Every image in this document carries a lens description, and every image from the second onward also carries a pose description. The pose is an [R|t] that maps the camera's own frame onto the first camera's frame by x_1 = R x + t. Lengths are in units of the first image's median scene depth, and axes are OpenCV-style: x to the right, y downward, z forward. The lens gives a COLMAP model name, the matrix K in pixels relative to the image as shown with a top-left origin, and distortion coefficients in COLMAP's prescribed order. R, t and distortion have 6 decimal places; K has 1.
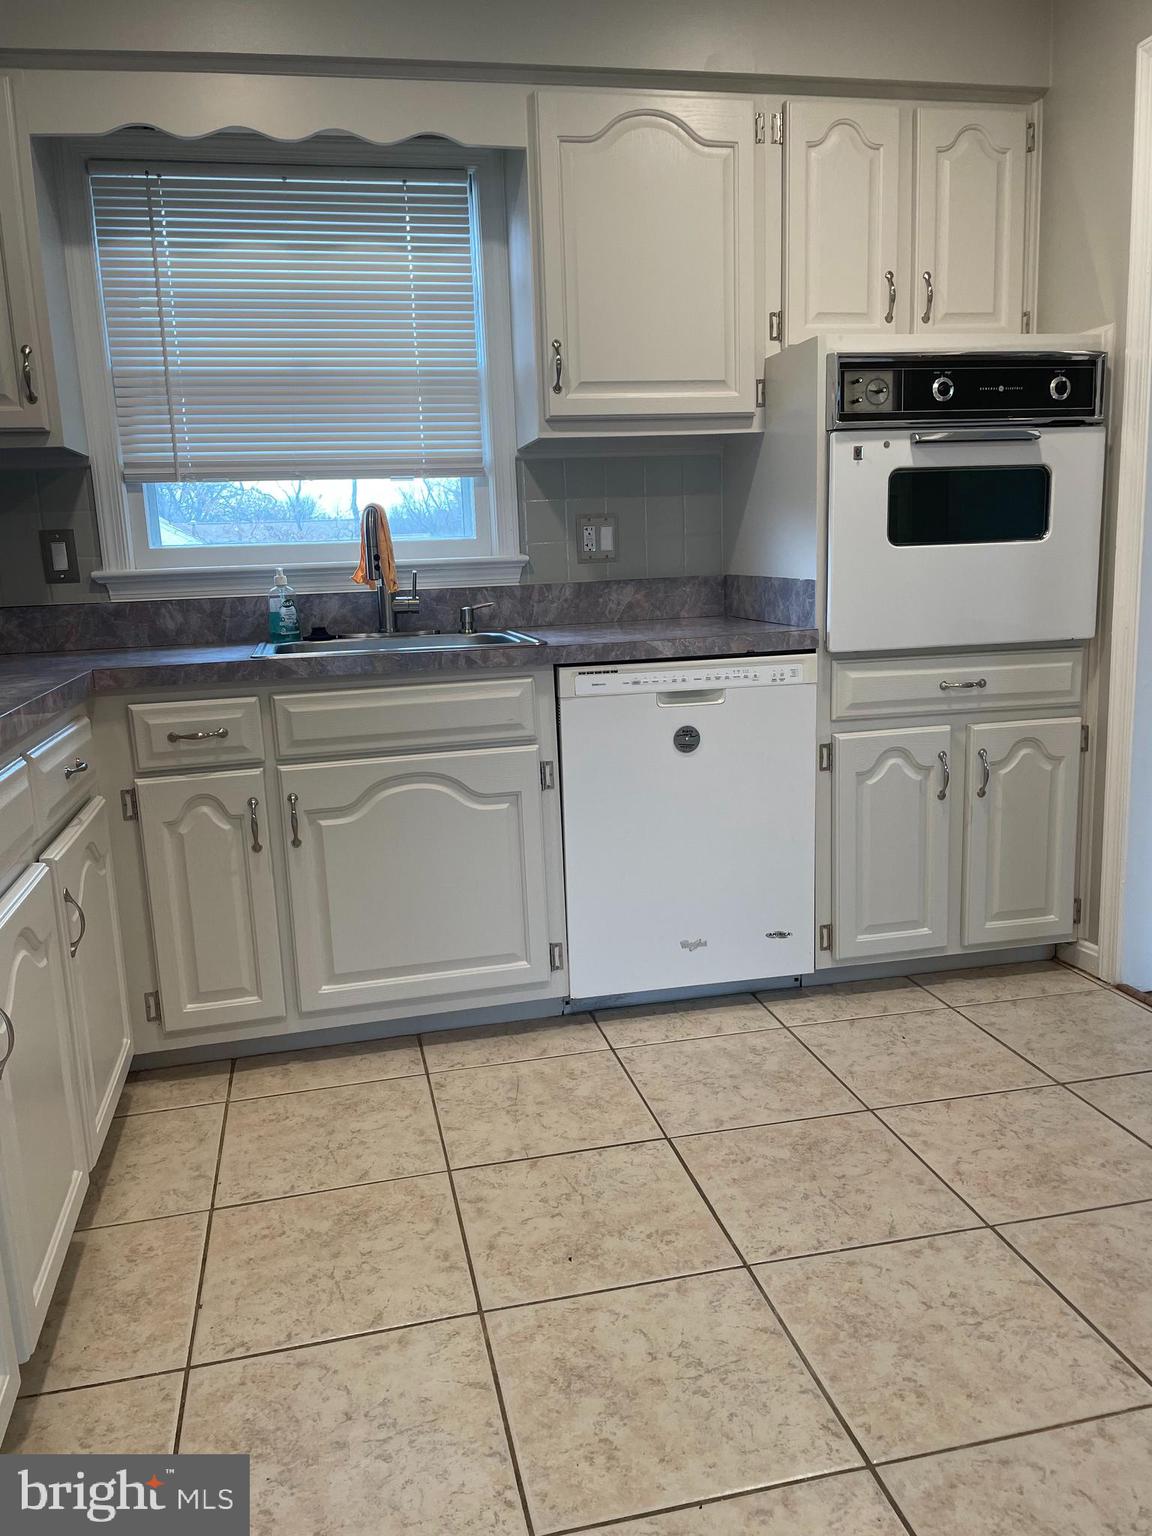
lens RADIAL K [[1172.0, 0, 576.0], [0, 1172.0, 768.0], [0, 0, 1]] dist [0.087414, -0.138550]
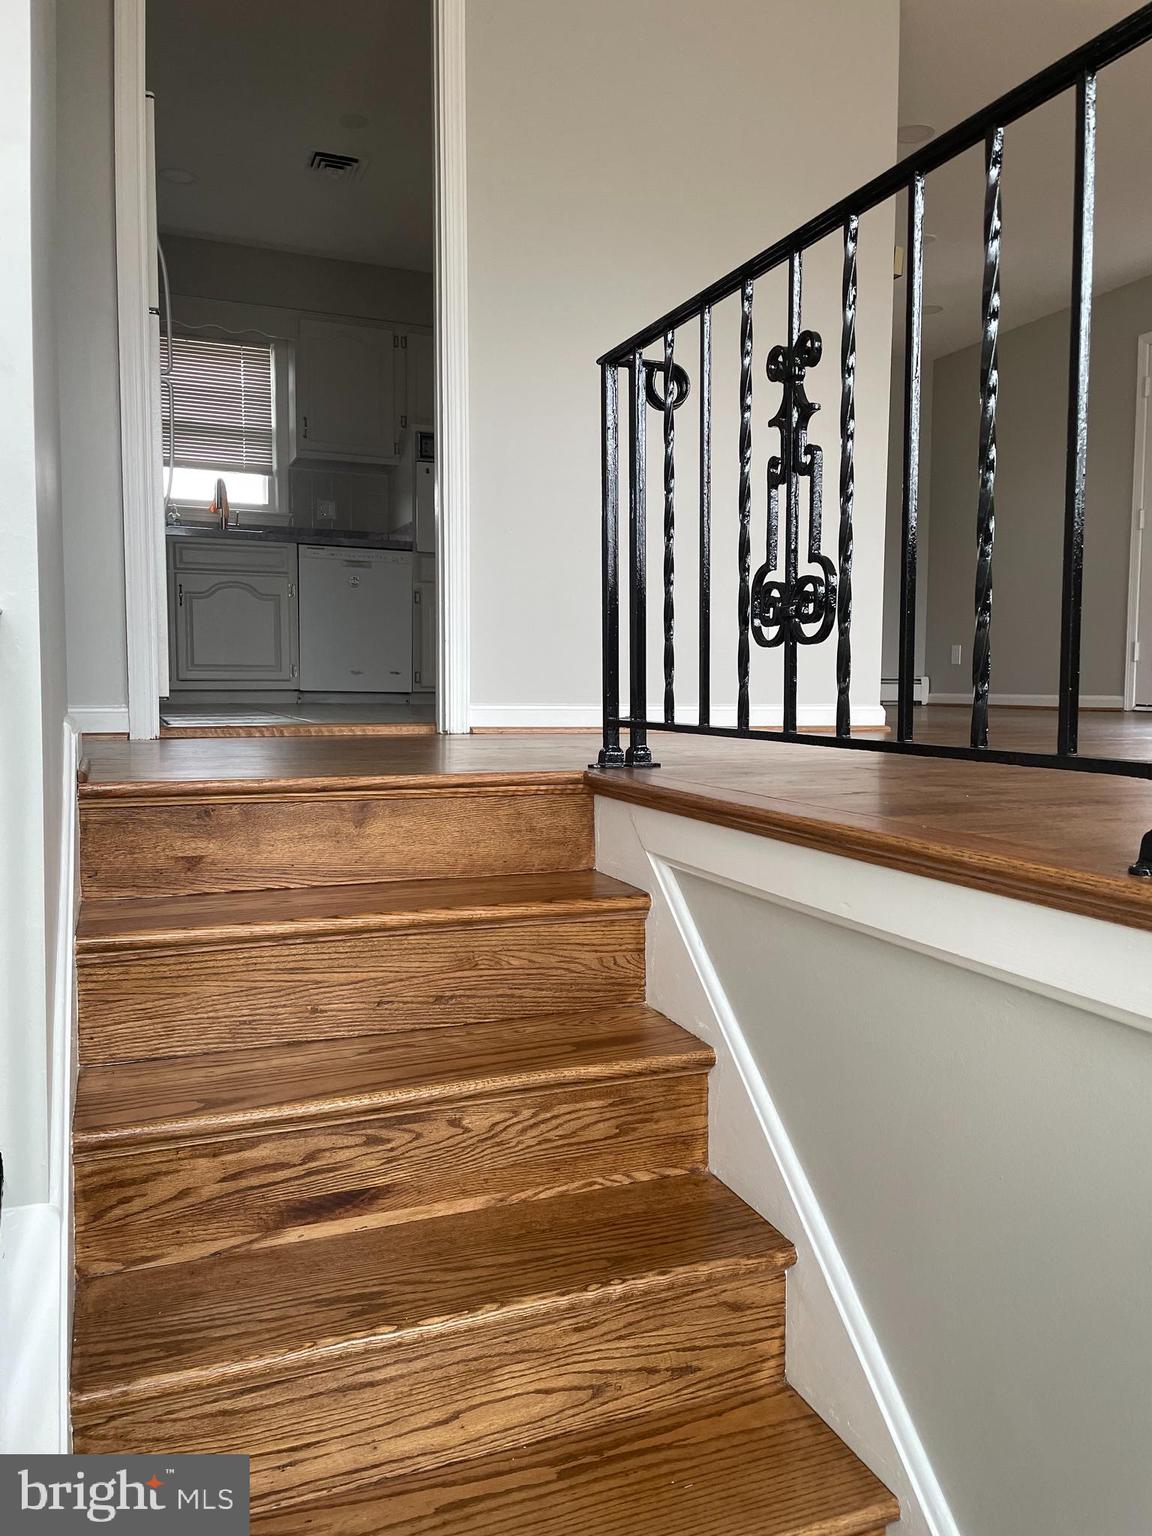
lens RADIAL K [[1172.0, 0, 576.0], [0, 1172.0, 768.0], [0, 0, 1]] dist [0.087414, -0.138550]
pose [[0.988126, 0.031874, 0.150302, 0.173776], [-0.015637, 0.994028, -0.107997, 0.545858], [-0.152847, 0.104365, 0.982724, -1.244664]]
